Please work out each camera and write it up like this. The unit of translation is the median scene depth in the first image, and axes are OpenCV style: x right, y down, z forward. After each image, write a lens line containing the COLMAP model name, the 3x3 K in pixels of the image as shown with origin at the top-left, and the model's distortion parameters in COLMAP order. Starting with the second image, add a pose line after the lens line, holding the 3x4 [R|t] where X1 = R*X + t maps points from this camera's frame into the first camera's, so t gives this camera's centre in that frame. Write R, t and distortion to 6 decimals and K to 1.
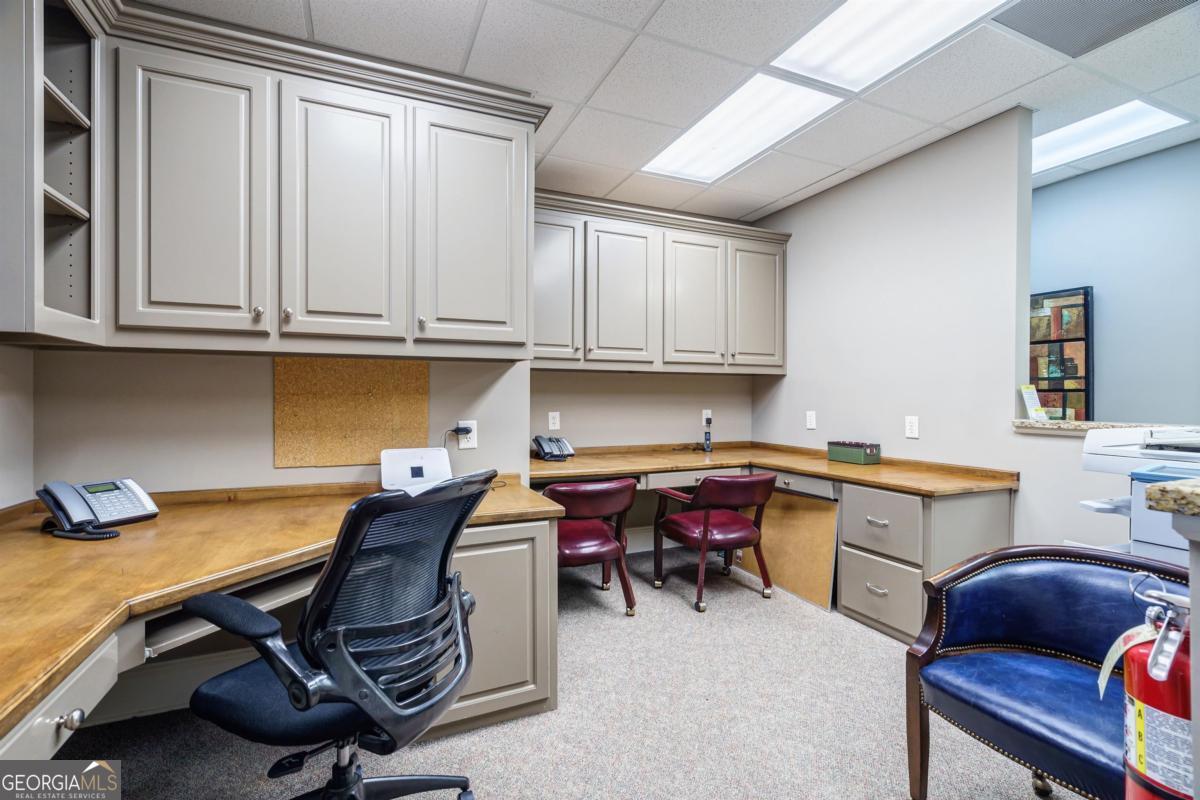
lens RADIAL K [[546.4, 0, 600.2], [0, 546.4, 400.0], [0, 0, 1]] dist [-0.002319, 0.000772]
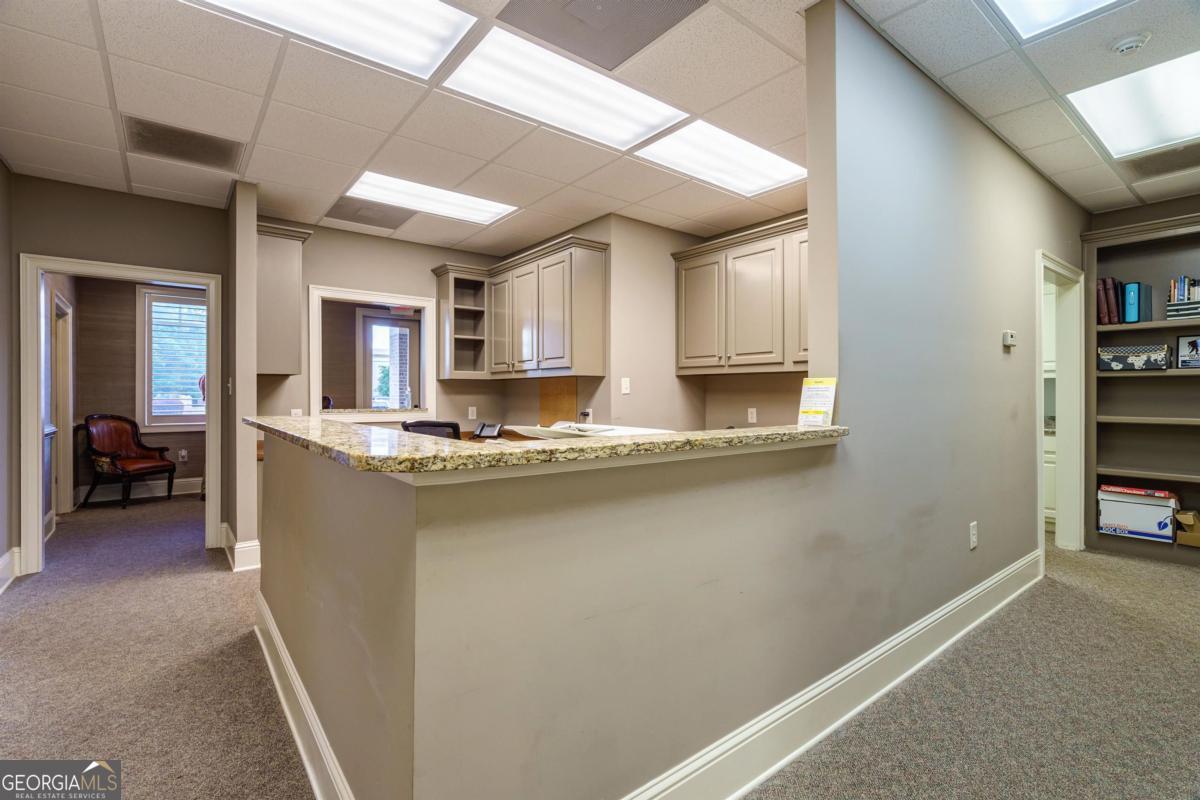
lens RADIAL K [[546.4, 0, 601.6], [0, 546.4, 398.7], [0, 0, 1]] dist [-0.002319, 0.000772]
pose [[0.245662, 0.003276, -0.969350, 1.668516], [-0.004880, 0.999986, 0.002143, -0.000450], [0.969343, 0.004204, 0.245674, 0.641532]]
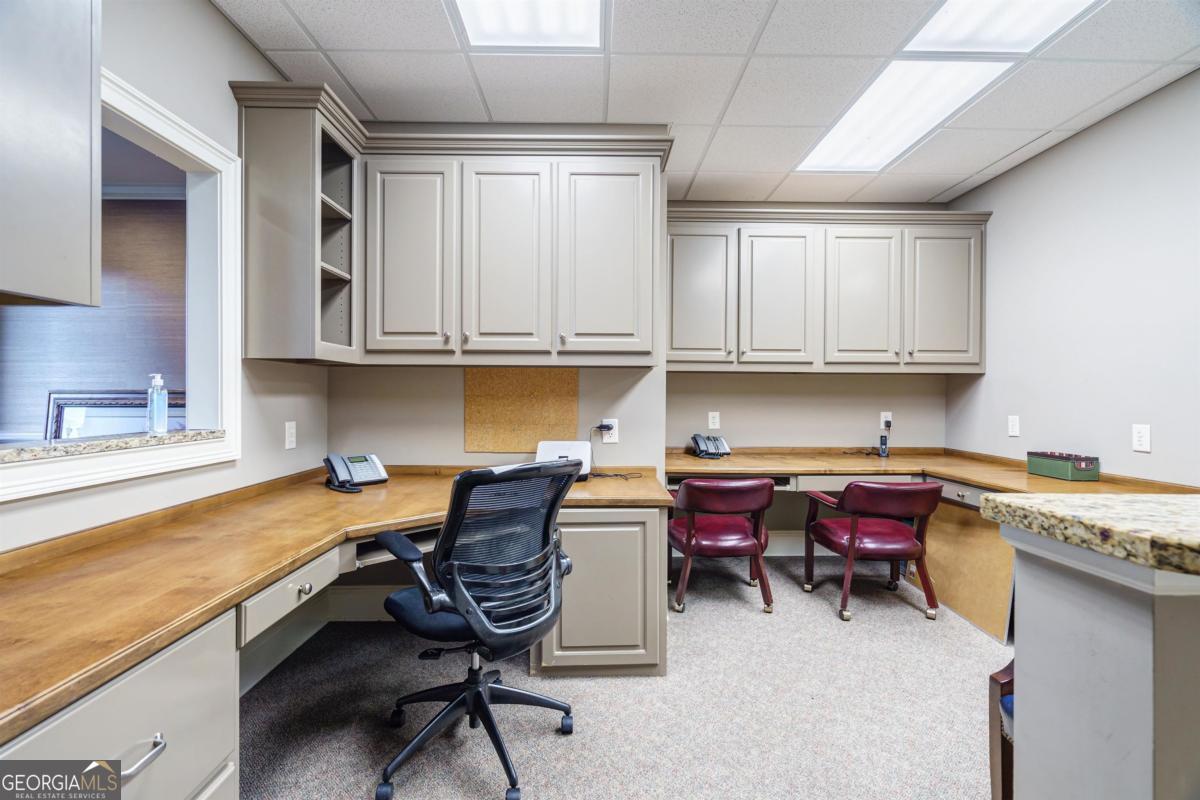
lens RADIAL K [[546.4, 0, 599.5], [0, 546.4, 398.6], [0, 0, 1]] dist [-0.002319, 0.000772]
pose [[0.919755, 0.005974, -0.392448, 0.208169], [-0.005363, 0.999982, 0.002652, -0.009231], [0.392456, -0.000334, 0.919771, -0.082807]]
